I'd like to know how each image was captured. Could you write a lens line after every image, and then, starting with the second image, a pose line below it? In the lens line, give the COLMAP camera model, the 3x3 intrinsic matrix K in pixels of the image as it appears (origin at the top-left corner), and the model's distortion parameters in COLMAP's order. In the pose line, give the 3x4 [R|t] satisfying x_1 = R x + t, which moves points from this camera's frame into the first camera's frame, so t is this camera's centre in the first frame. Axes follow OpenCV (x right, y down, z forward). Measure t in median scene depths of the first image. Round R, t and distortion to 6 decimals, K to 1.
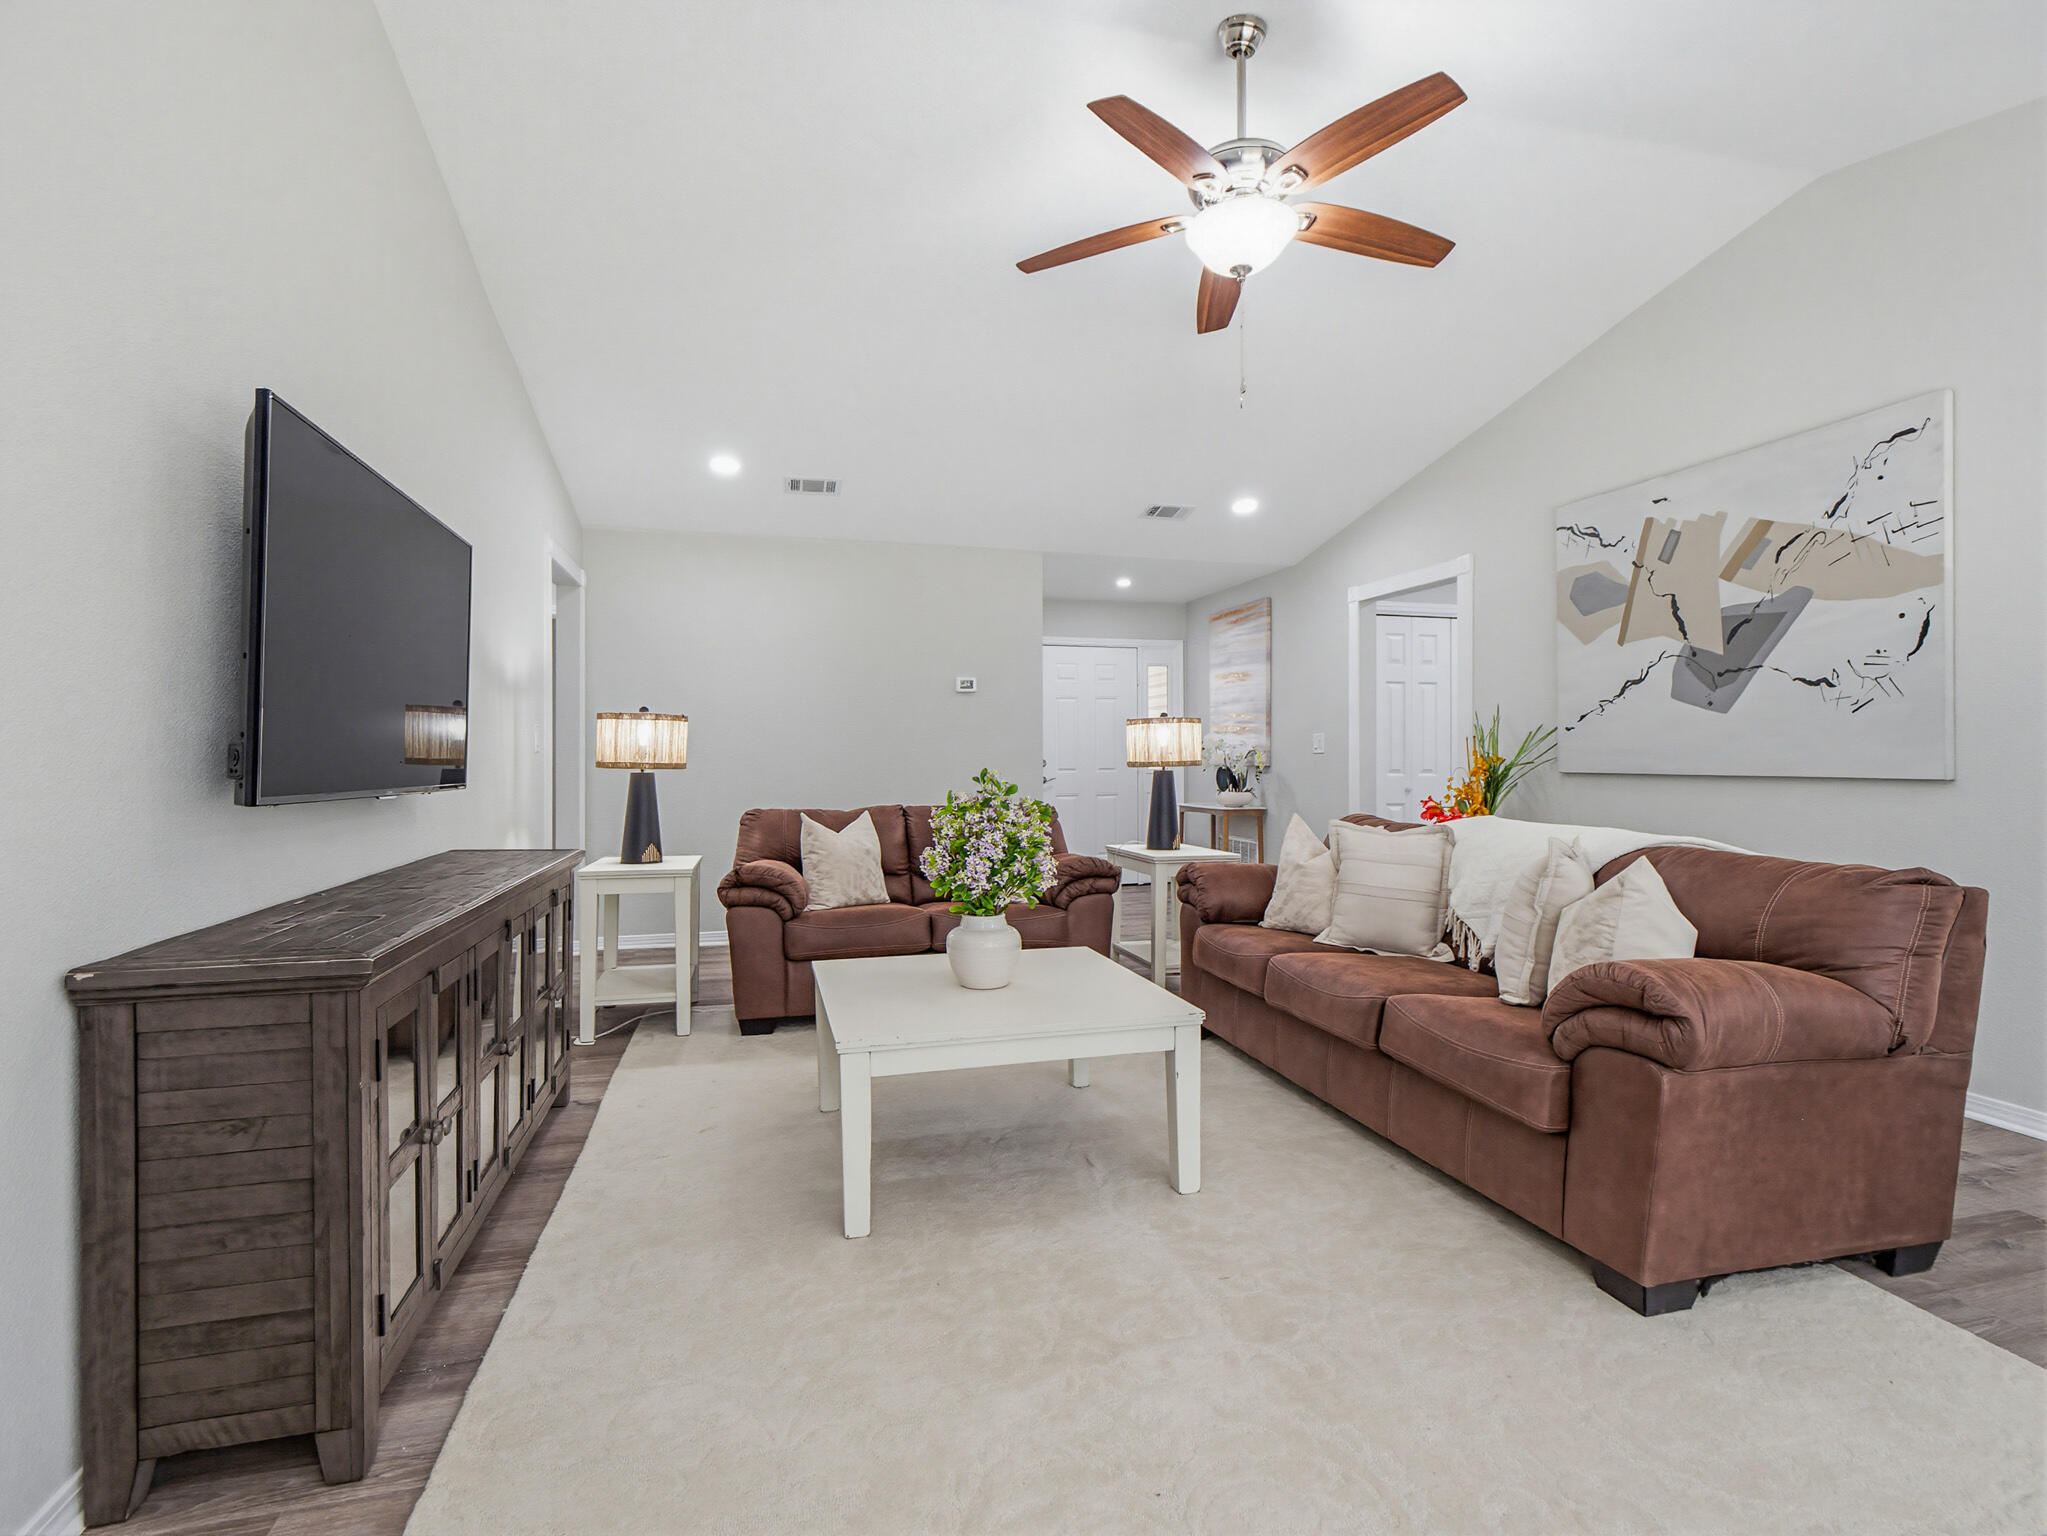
lens RADIAL K [[988.1, 0, 1039.3], [0, 988.1, 763.1], [0, 0, 1]] dist [-0.003076, -0.000824]
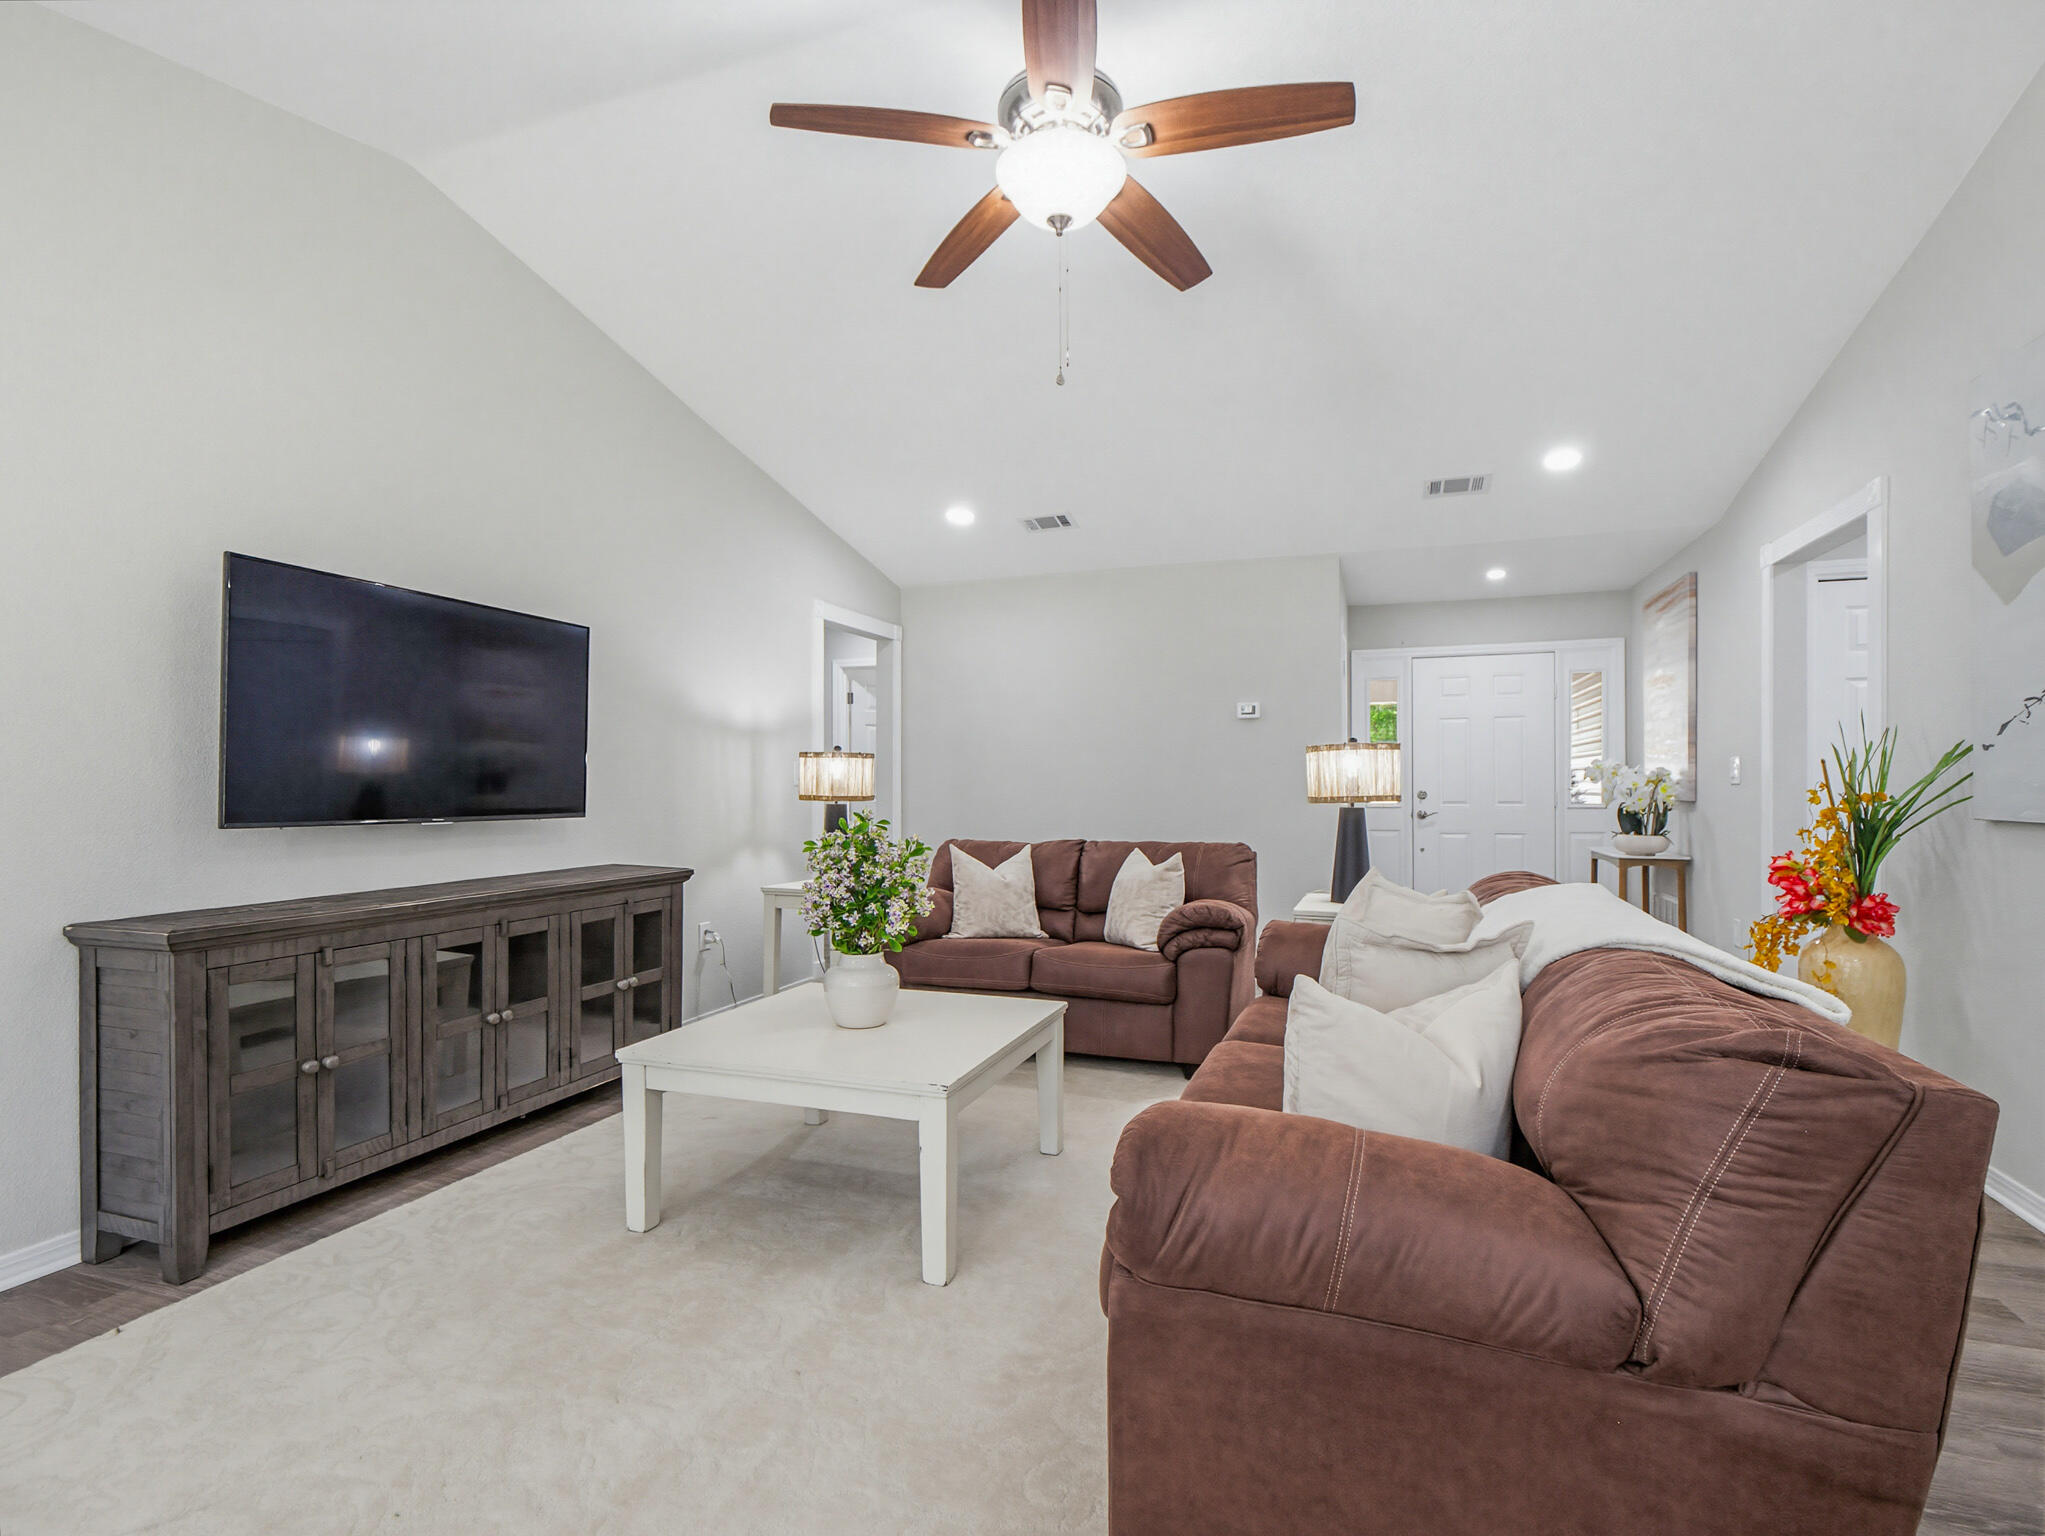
lens RADIAL K [[1000.8, 0, 1019.8], [0, 1000.8, 793.2], [0, 0, 1]] dist [-0.003247, -0.000551]
pose [[0.819287, 0.004486, -0.573365, 0.406972], [-0.002445, 0.999988, 0.004330, -0.007744], [0.573378, -0.002146, 0.819288, 0.167423]]
